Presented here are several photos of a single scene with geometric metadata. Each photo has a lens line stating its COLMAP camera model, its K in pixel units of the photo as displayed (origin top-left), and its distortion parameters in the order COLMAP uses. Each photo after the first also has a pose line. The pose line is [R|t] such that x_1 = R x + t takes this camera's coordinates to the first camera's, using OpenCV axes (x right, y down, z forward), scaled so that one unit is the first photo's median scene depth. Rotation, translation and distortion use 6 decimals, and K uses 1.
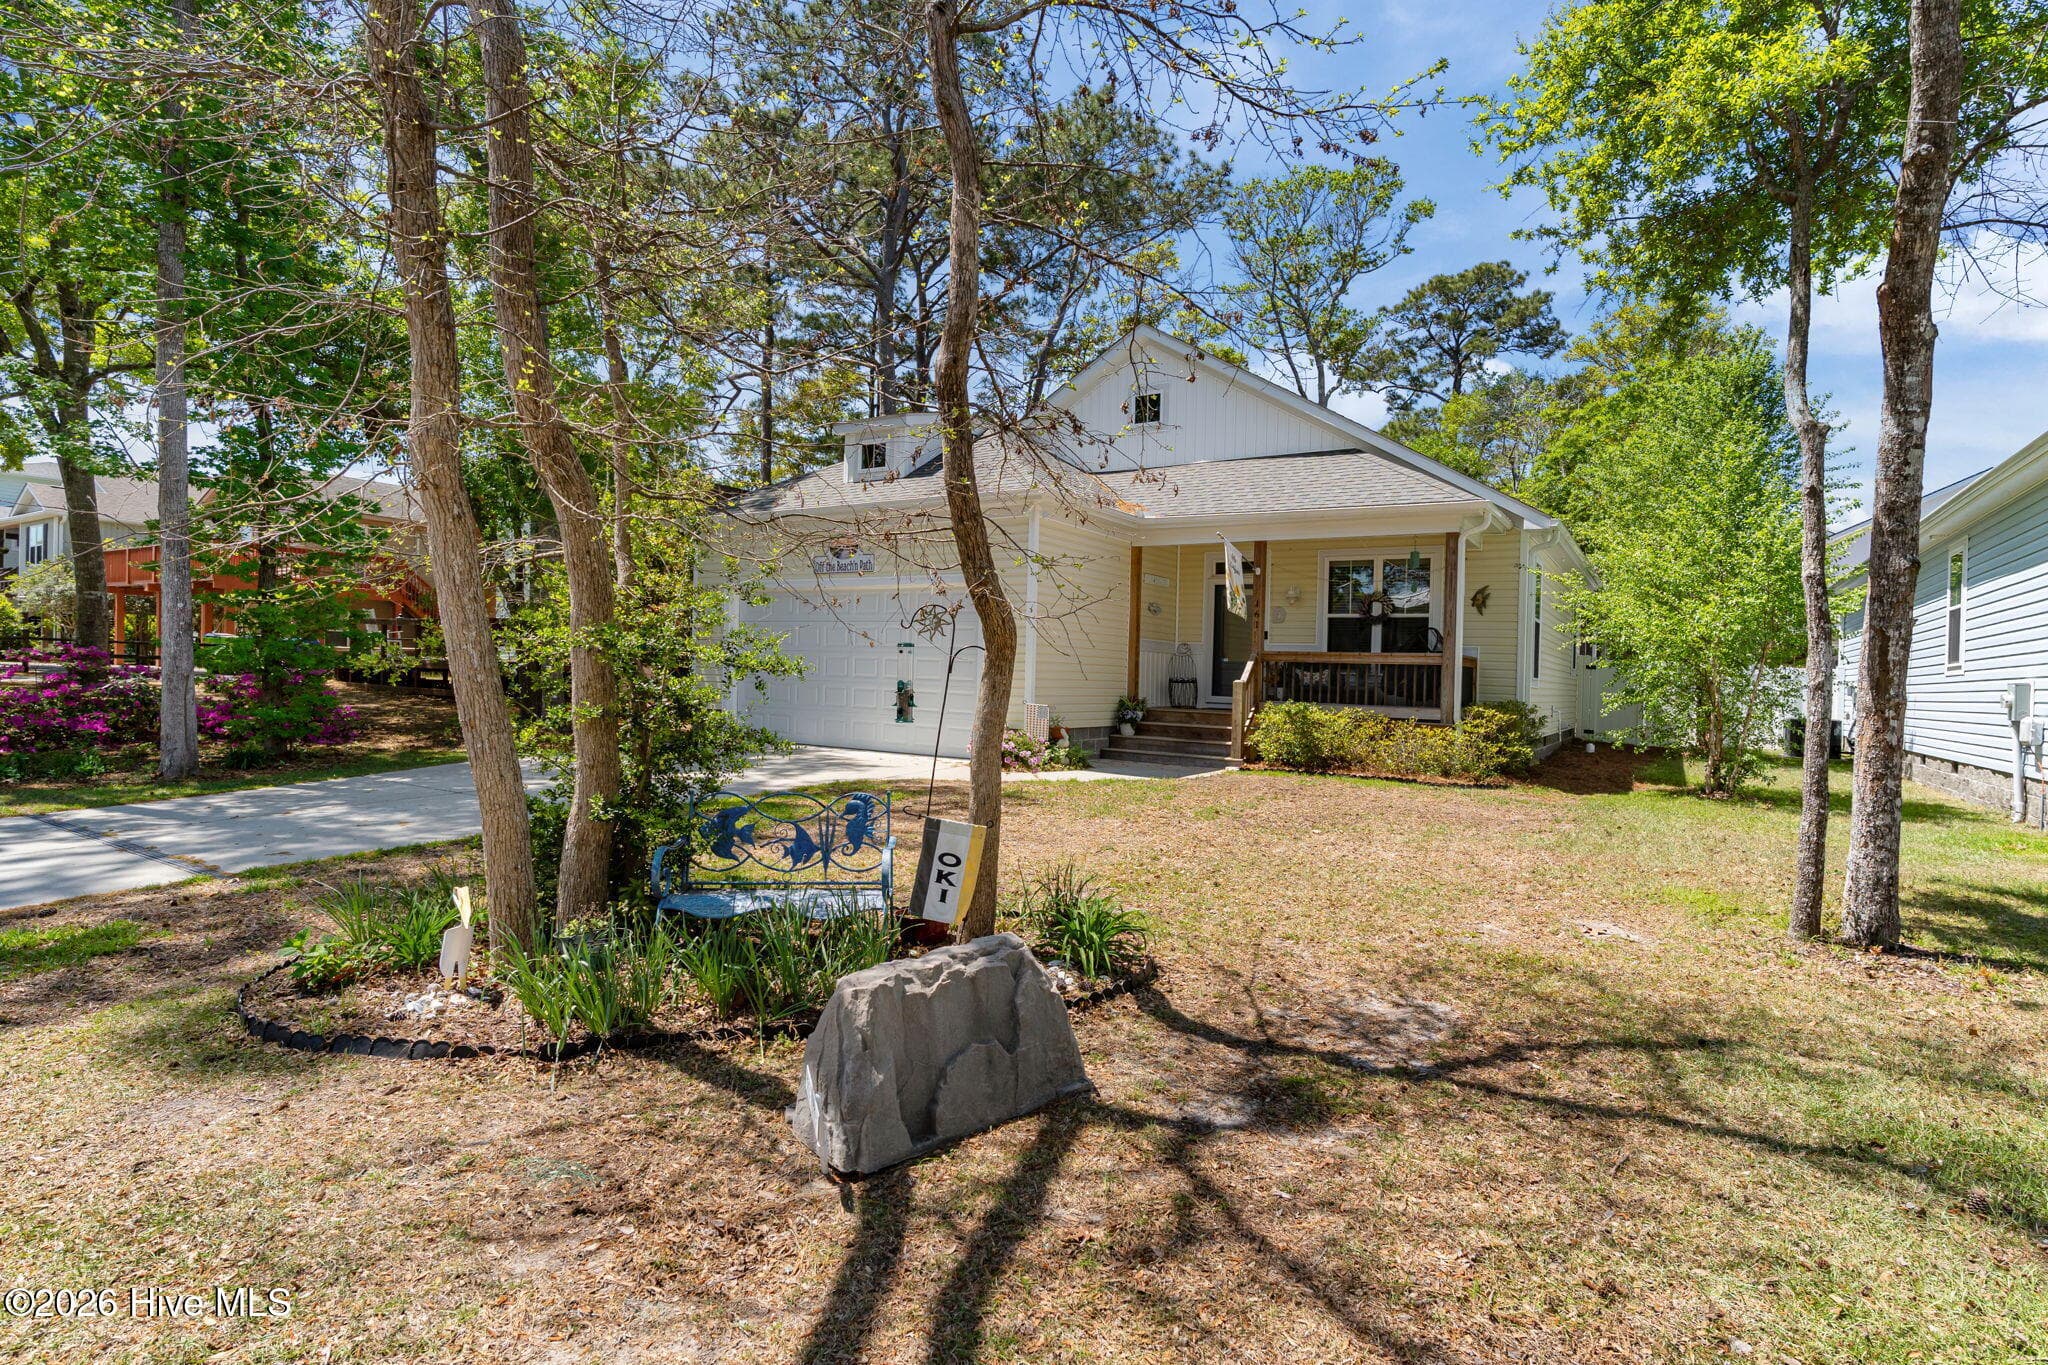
lens RADIAL K [[1011.5, 0, 1021.9], [0, 1011.5, 649.0], [0, 0, 1]] dist [0.001132, -0.000055]
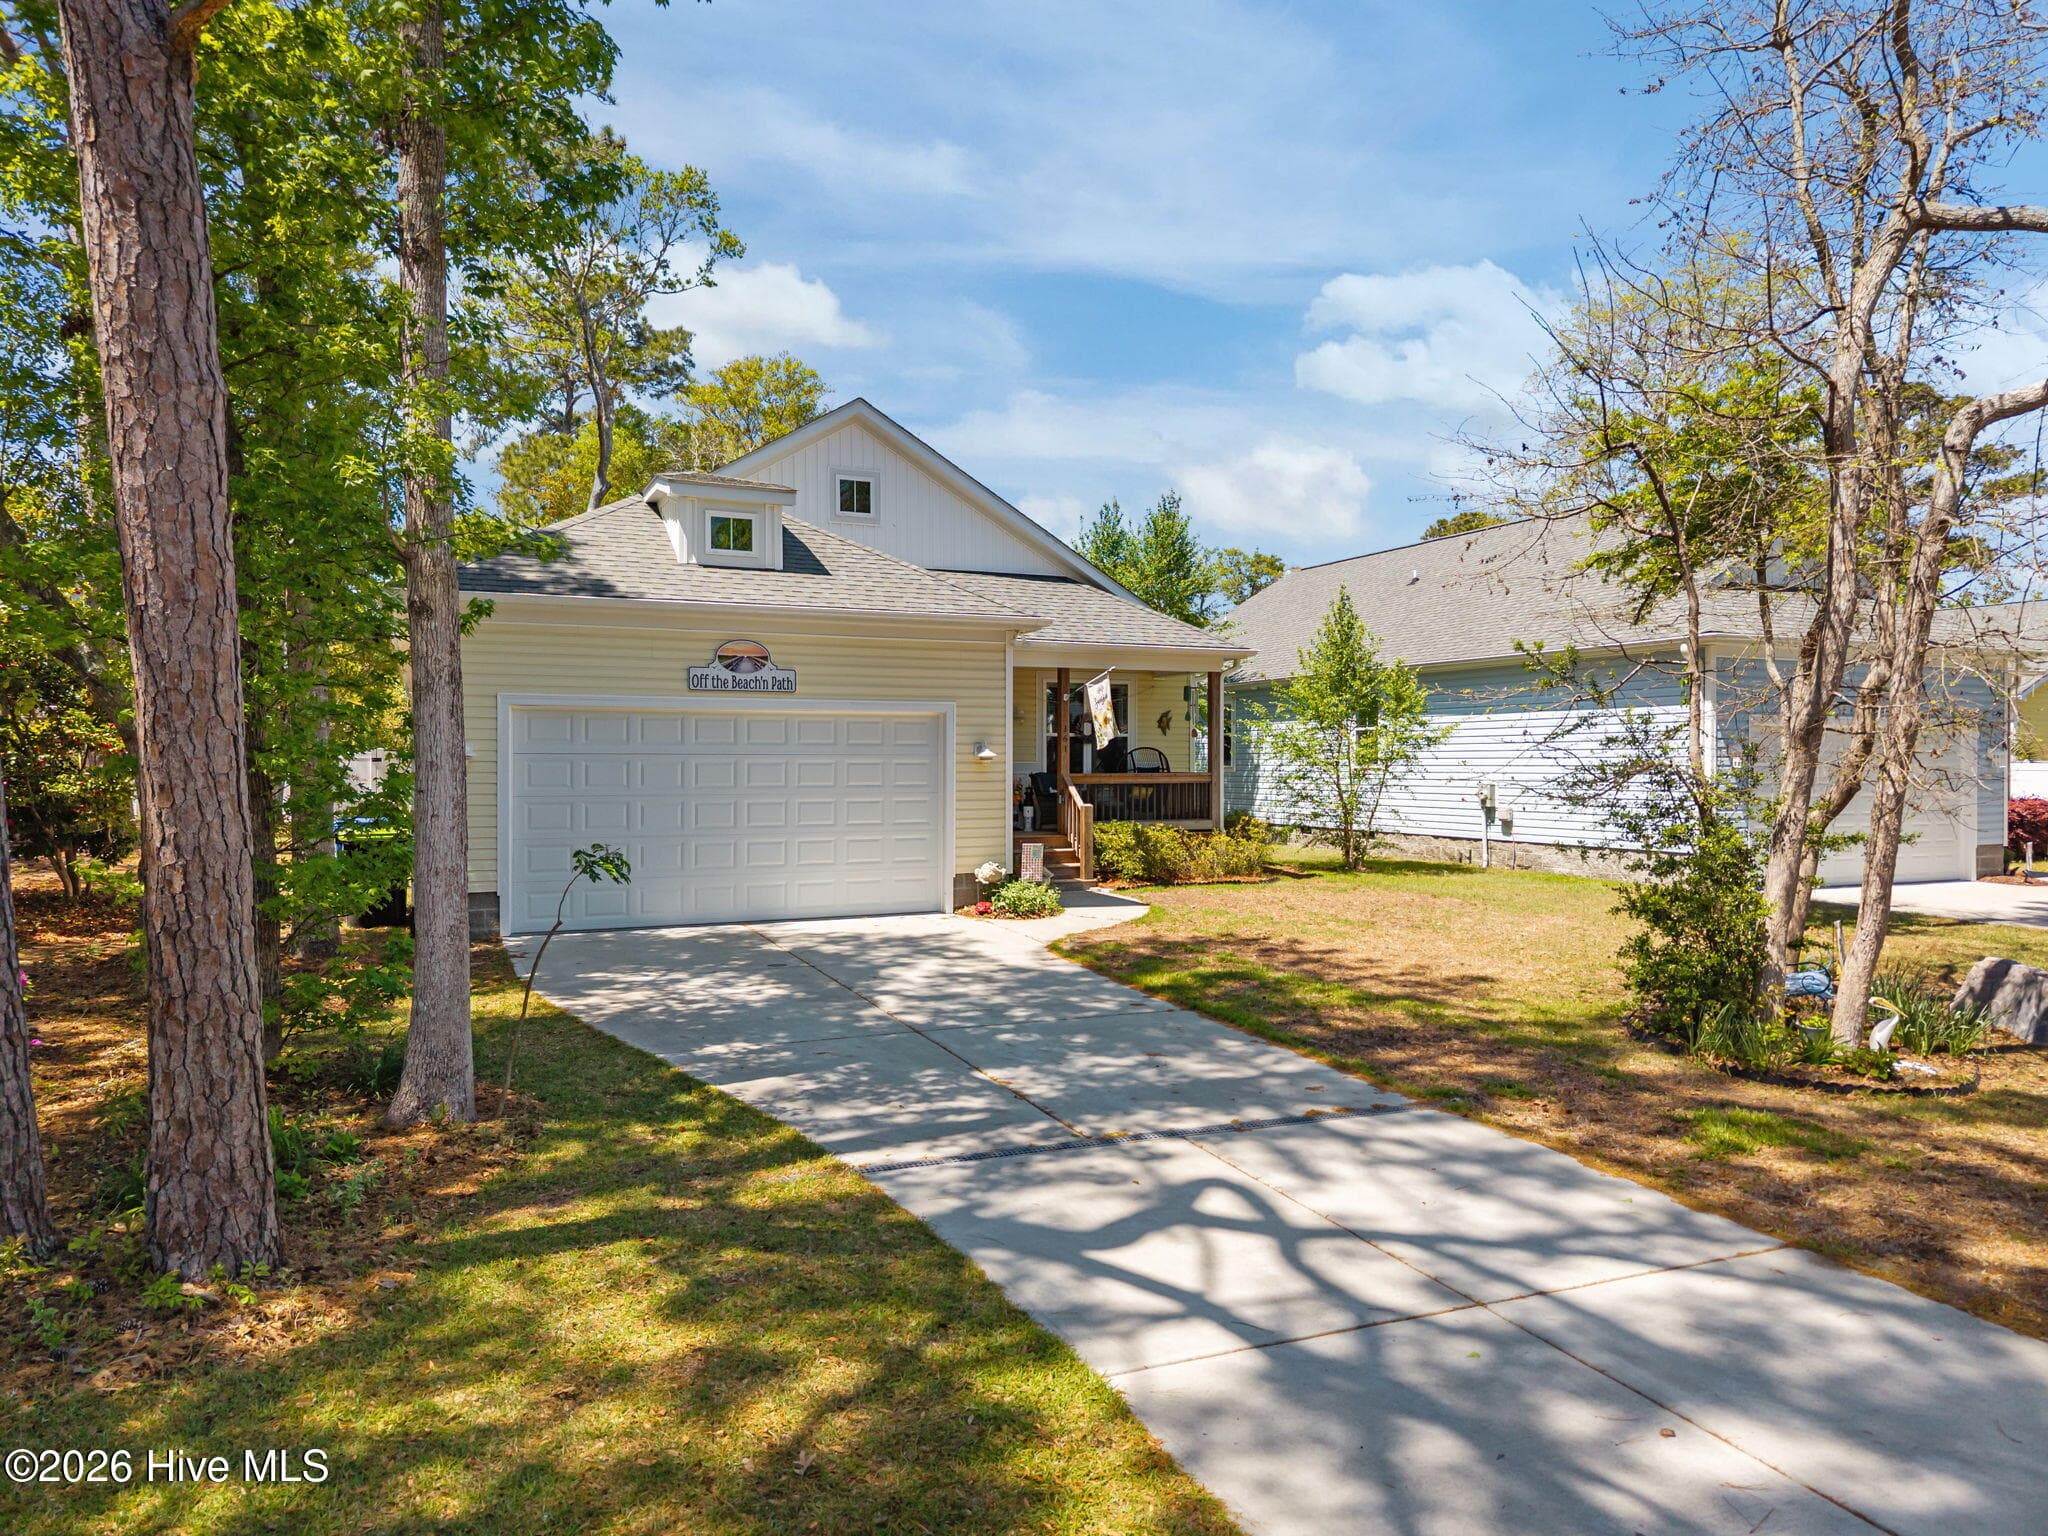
lens RADIAL K [[1311.3, 0, 1029.9], [0, 1311.3, 742.0], [0, 0, 1]] dist [0.045944, -0.000138]
pose [[0.557948, -0.020367, 0.829626, -0.835030], [-0.002247, 0.999658, 0.026053, -0.060886], [-0.829873, -0.016400, 0.557711, 0.265428]]
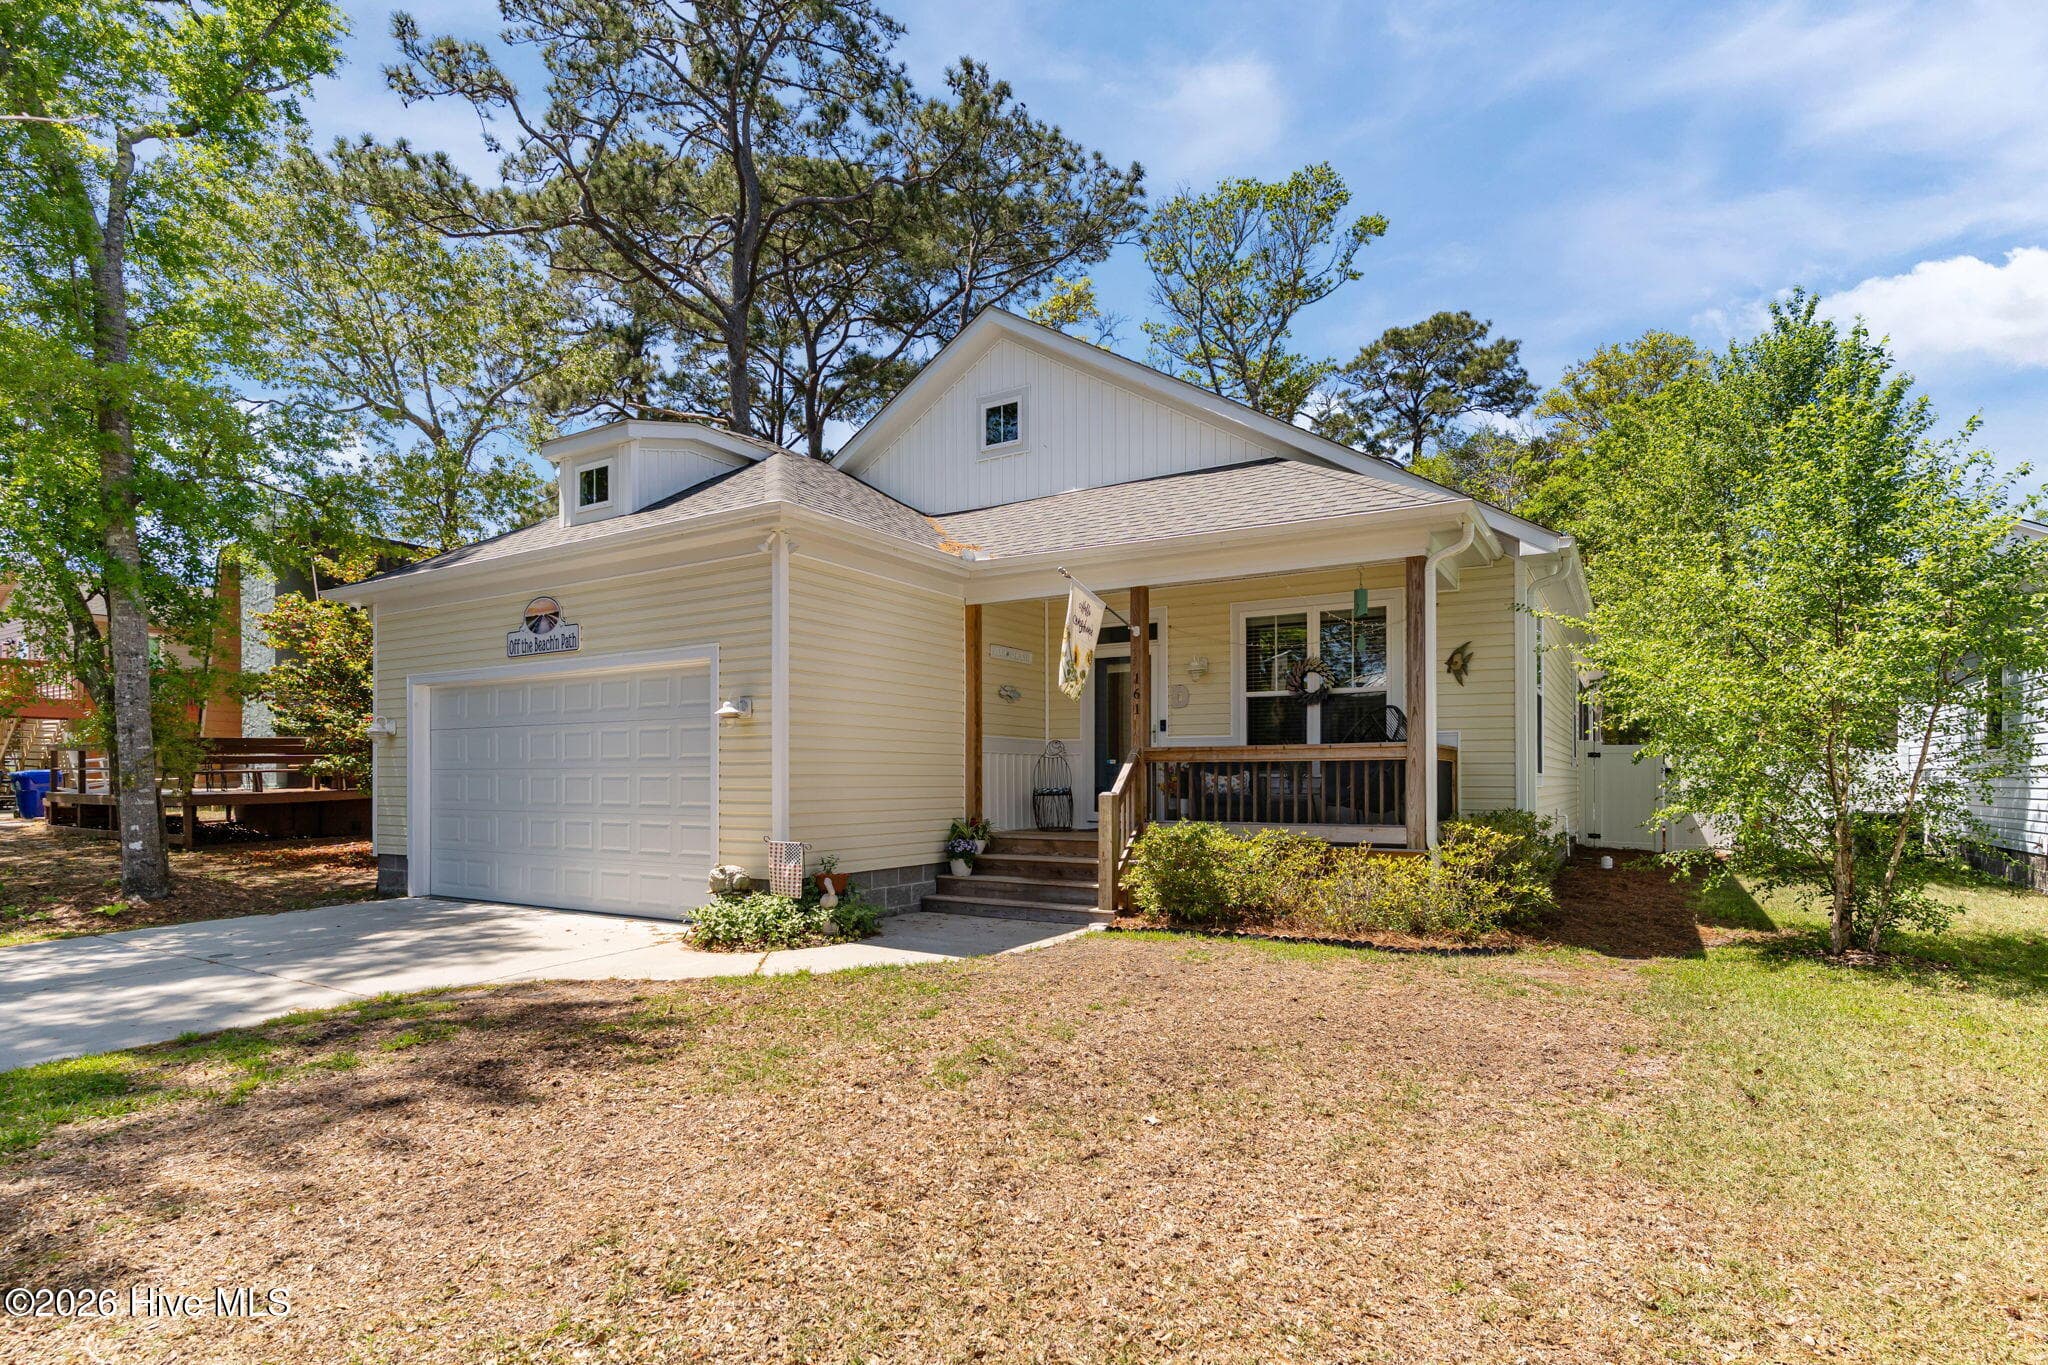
lens RADIAL K [[1018.7, 0, 1019.4], [0, 1018.7, 767.9], [0, 0, 1]] dist [0.004717, 0.000244]
pose [[0.999034, -0.034091, 0.027728, 0.122894], [0.033694, 0.999325, 0.014645, 0.002546], [-0.028209, -0.013697, 0.999508, 0.291526]]
